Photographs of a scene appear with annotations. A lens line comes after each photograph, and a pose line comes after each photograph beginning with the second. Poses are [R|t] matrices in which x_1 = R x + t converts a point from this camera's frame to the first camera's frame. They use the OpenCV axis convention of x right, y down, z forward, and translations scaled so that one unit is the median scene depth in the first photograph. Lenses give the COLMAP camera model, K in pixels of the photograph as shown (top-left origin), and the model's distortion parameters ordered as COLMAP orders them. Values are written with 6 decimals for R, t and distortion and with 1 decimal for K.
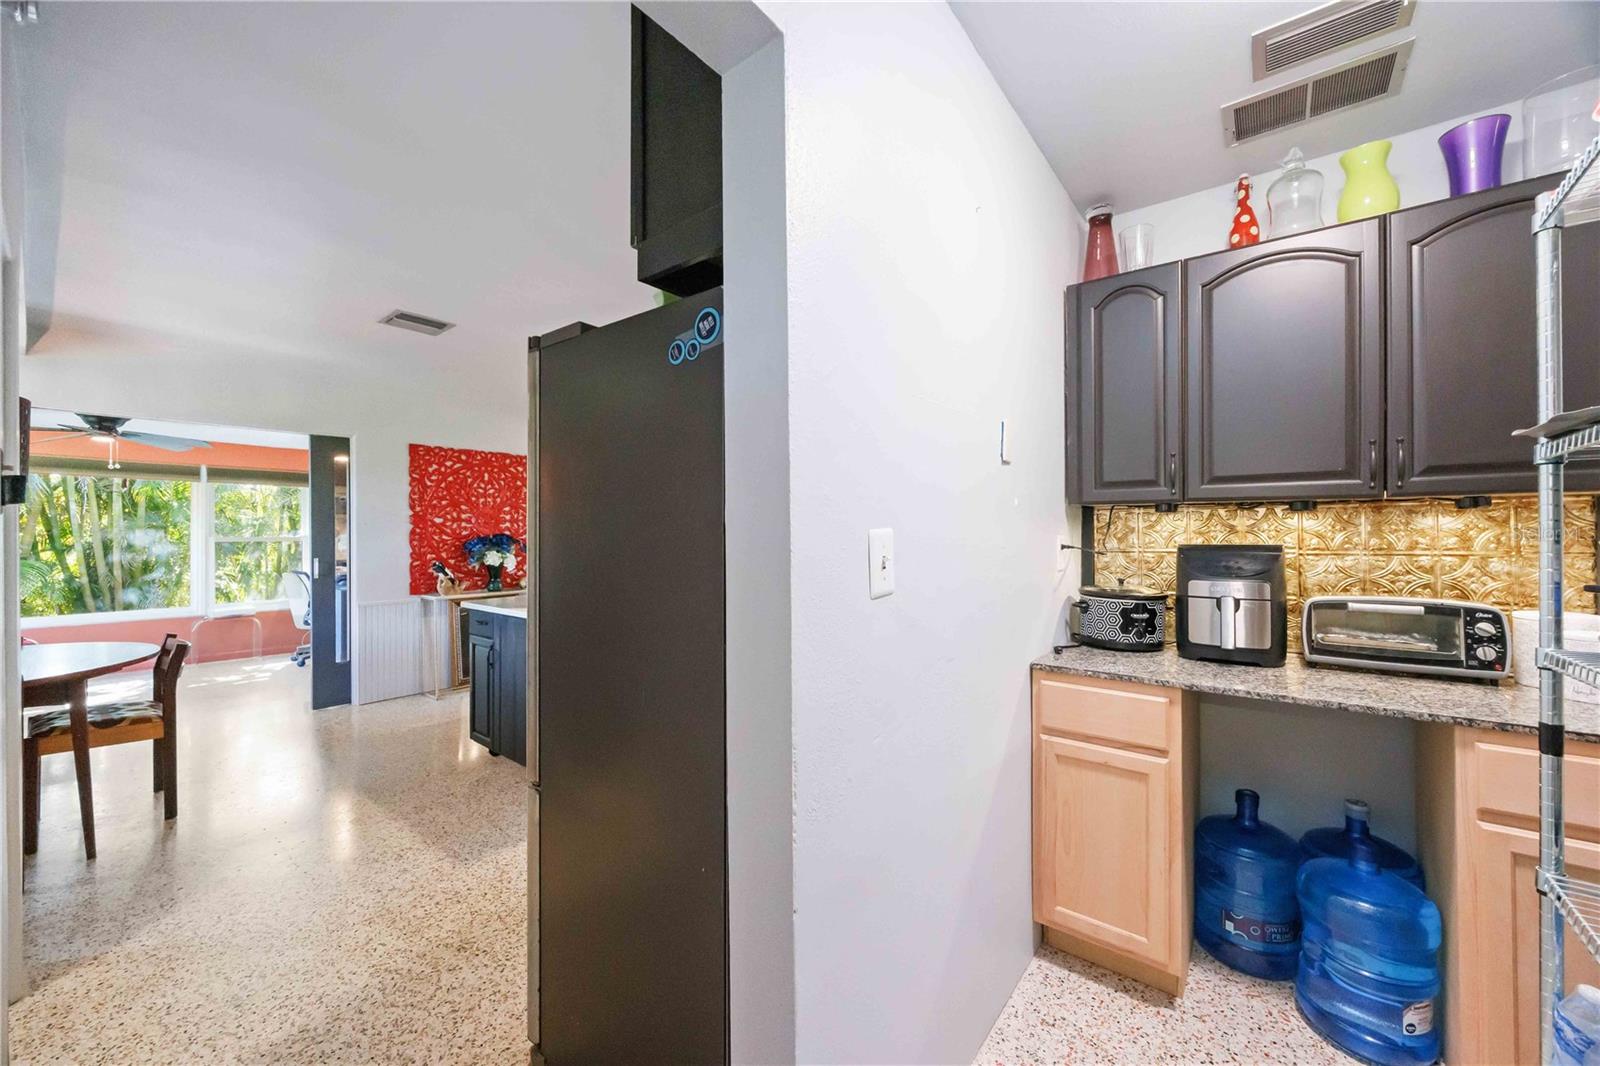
lens RADIAL K [[615.0, 0, 799.5], [0, 615.0, 529.8], [0, 0, 1]] dist [-0.003493, -0.000298]
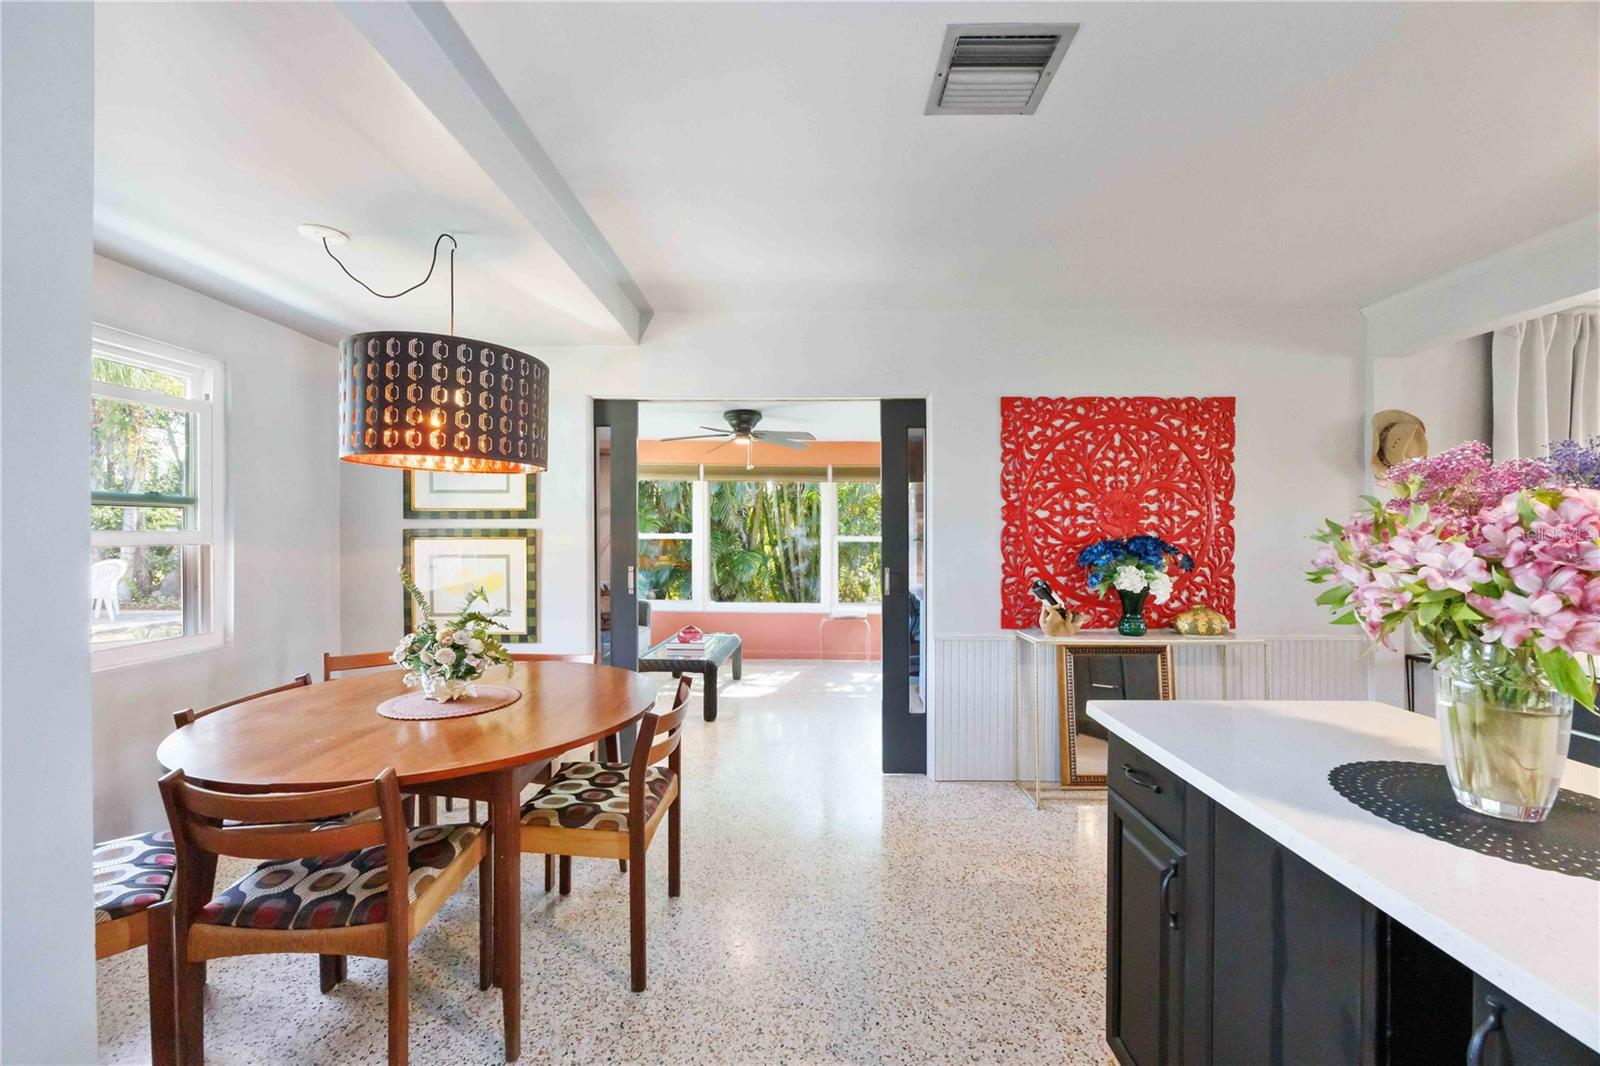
lens RADIAL K [[615.0, 0, 799.7], [0, 615.0, 535.6], [0, 0, 1]] dist [-0.003493, -0.000298]
pose [[0.609310, 0.008475, -0.792887, -0.235853], [0.000989, 0.999934, 0.011448, -0.000413], [0.792931, -0.007760, 0.609261, 0.412291]]
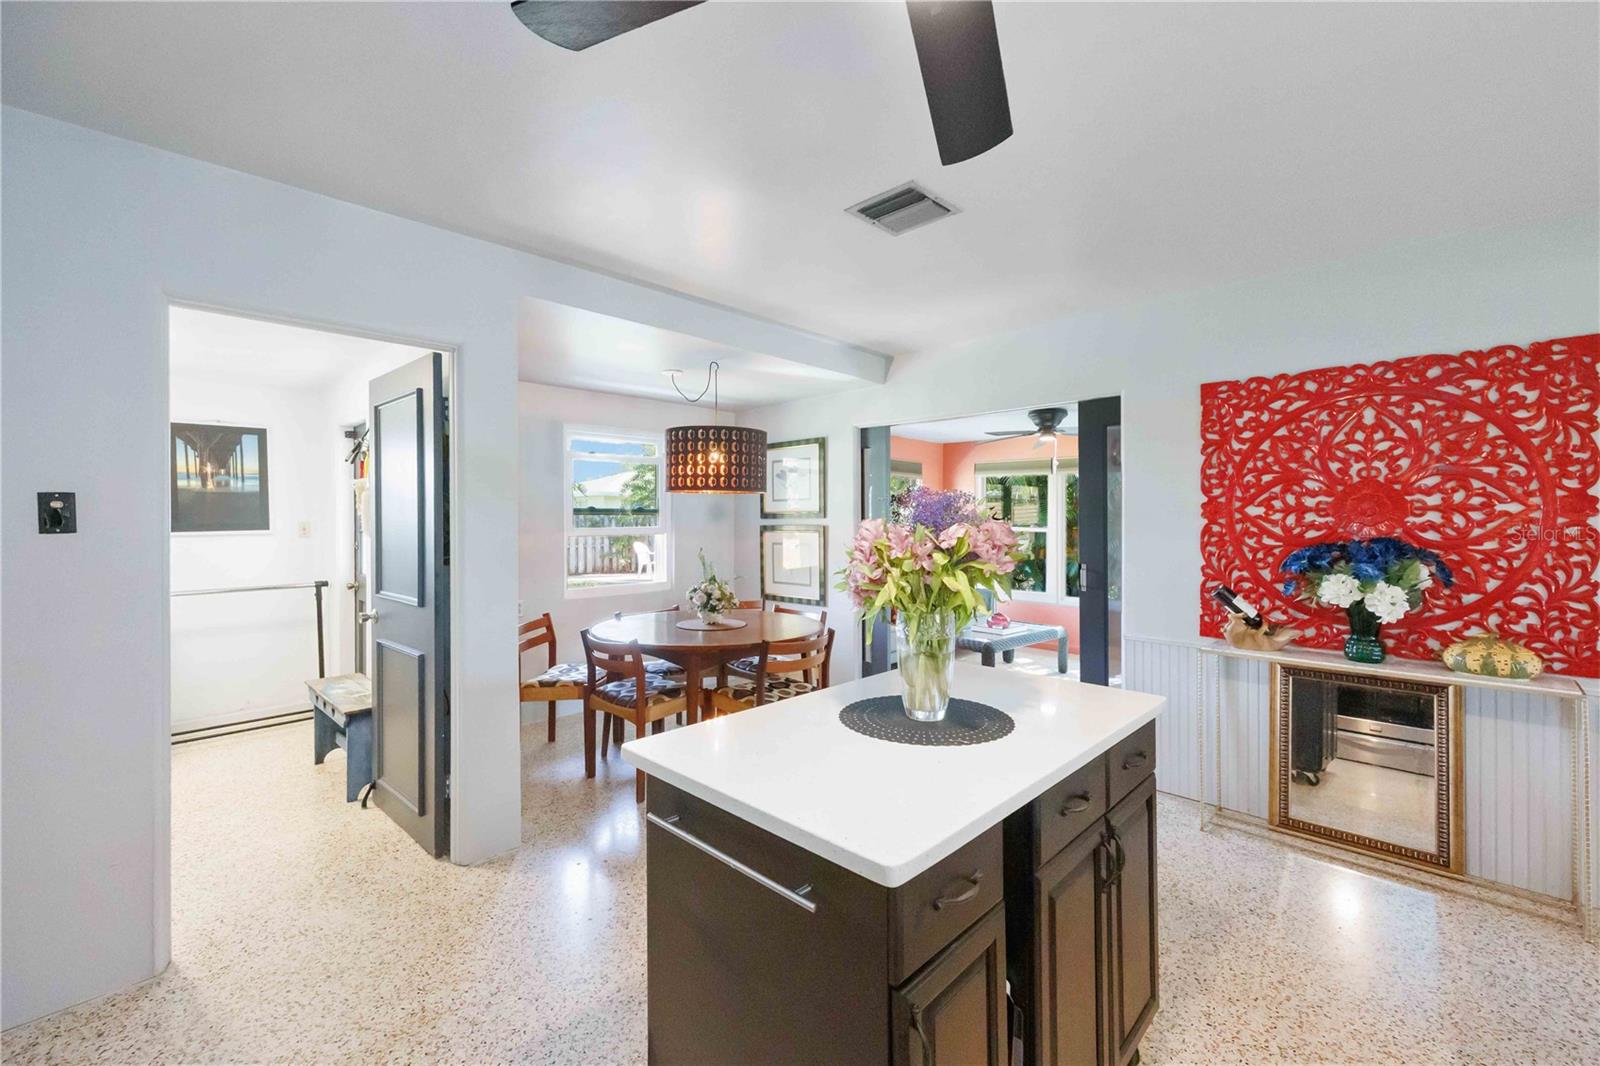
lens RADIAL K [[664.8, 0, 801.1], [0, 664.8, 524.6], [0, 0, 1]] dist [0.004141, 0.000114]
pose [[-0.110787, 0.011001, -0.993783, 0.054345], [0.006919, 0.999923, 0.010297, -0.011864], [0.993820, -0.005735, -0.110855, 0.654032]]
